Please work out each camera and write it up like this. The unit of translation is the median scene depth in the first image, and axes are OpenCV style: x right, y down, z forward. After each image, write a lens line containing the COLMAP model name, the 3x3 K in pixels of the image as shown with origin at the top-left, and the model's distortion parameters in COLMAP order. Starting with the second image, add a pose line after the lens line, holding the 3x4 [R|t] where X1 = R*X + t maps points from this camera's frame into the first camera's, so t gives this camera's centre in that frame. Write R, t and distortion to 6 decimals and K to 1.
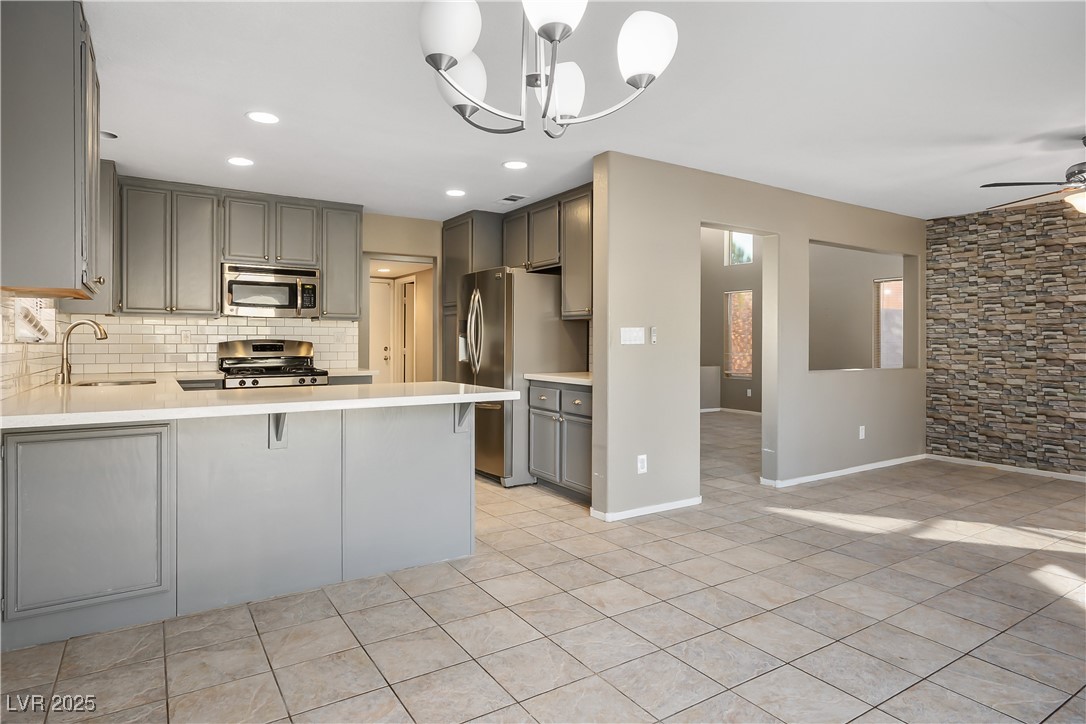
lens RADIAL K [[609.0, 0, 545.8], [0, 609.0, 334.7], [0, 0, 1]] dist [-0.000543, 0.001484]
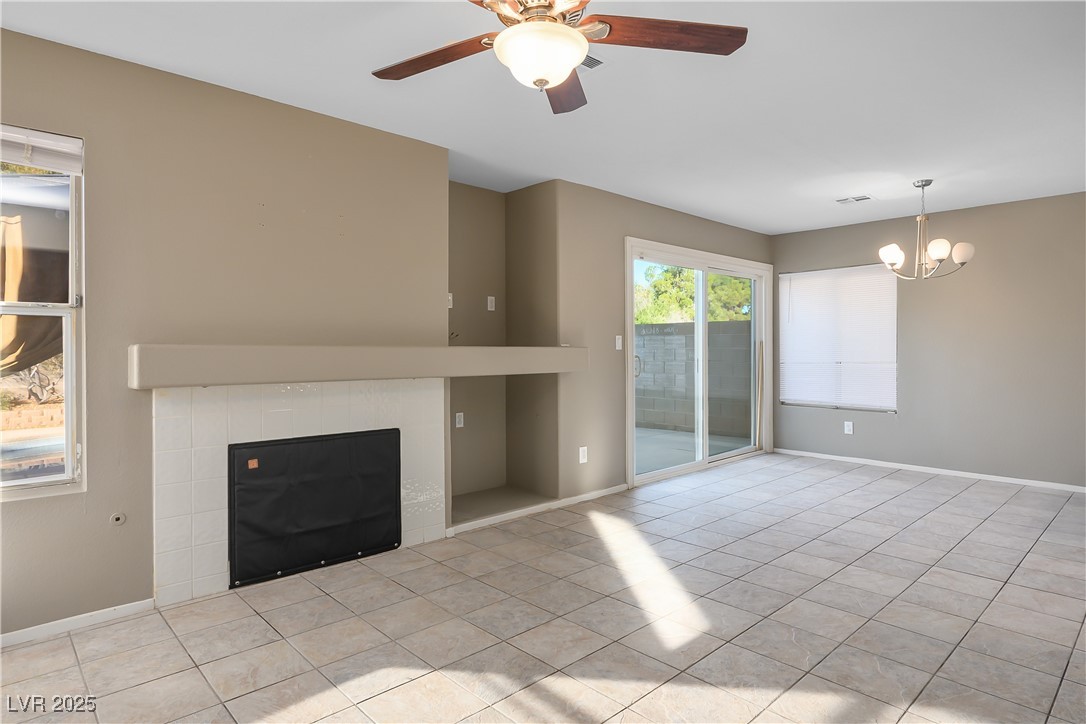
lens RADIAL K [[609.0, 0, 556.9], [0, 609.0, 355.2], [0, 0, 1]] dist [-0.000543, 0.001484]
pose [[-0.980627, -0.003934, -0.195844, 1.035119], [-0.003261, 0.999988, -0.003757, 0.024570], [0.195856, -0.003046, -0.980628, 1.571921]]
